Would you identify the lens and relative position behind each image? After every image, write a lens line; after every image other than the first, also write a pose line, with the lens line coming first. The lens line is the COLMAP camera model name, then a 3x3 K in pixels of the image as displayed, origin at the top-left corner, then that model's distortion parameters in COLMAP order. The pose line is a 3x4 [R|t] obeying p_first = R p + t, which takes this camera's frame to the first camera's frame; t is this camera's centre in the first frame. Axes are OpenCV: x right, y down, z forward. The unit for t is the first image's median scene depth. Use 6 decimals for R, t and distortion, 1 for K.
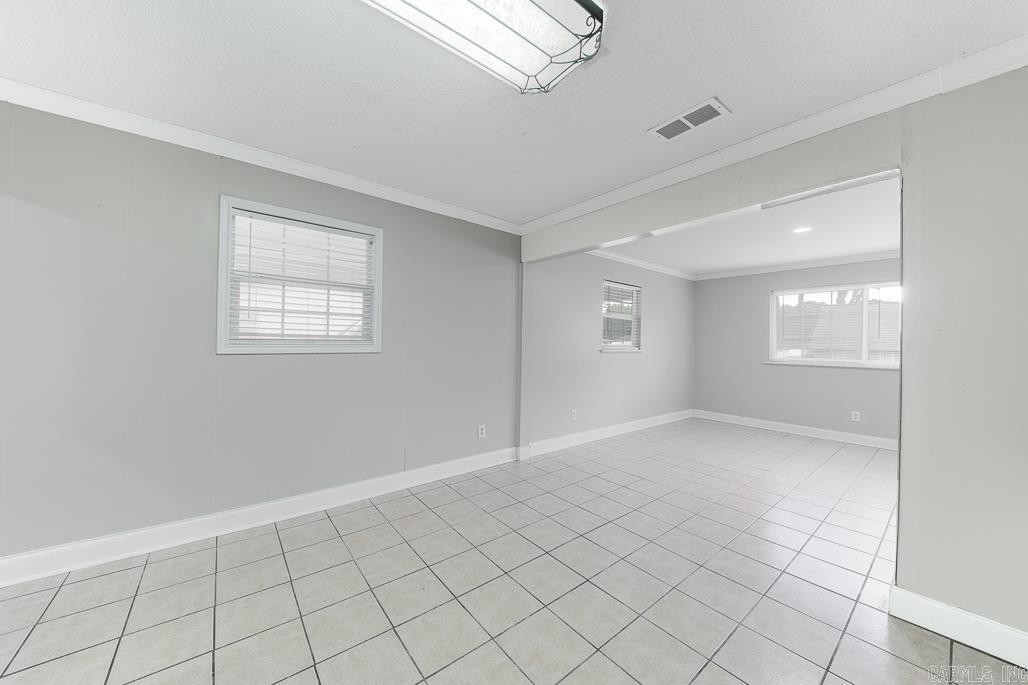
lens RADIAL K [[362.5, 0, 512.0], [0, 362.5, 339.3], [0, 0, 1]] dist [0.032877, -0.026825]
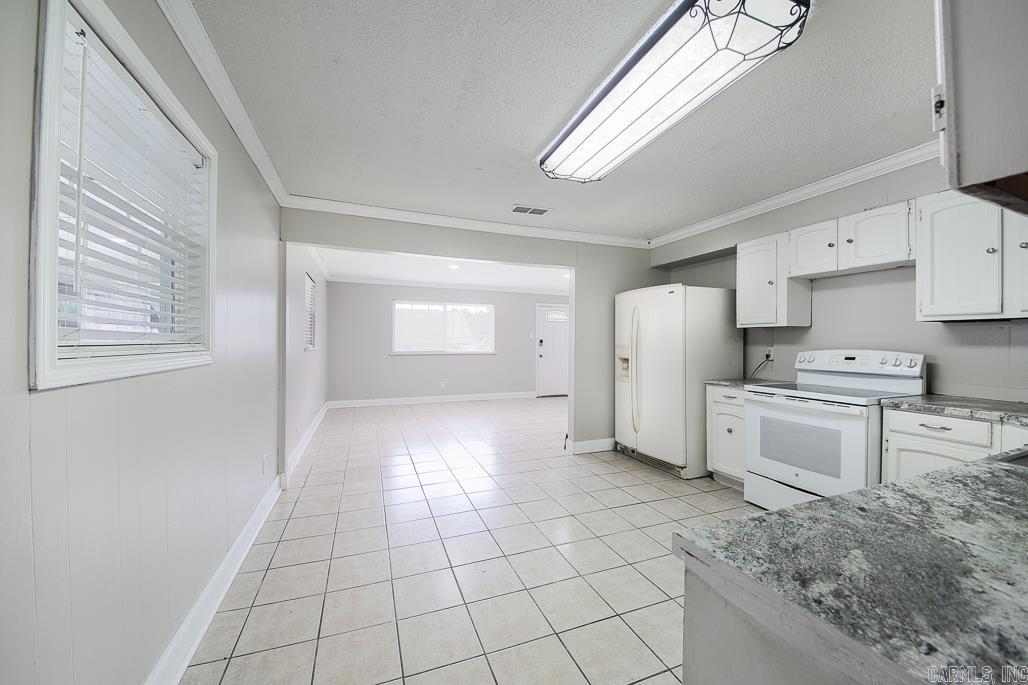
lens RADIAL K [[362.5, 0, 512.0], [0, 362.5, 339.3], [0, 0, 1]] dist [0.032877, -0.026825]
pose [[0.308587, -0.010403, 0.951139, -0.723148], [-0.001487, 0.999934, 0.011419, -0.008409], [-0.951195, -0.004938, 0.308551, 0.341260]]
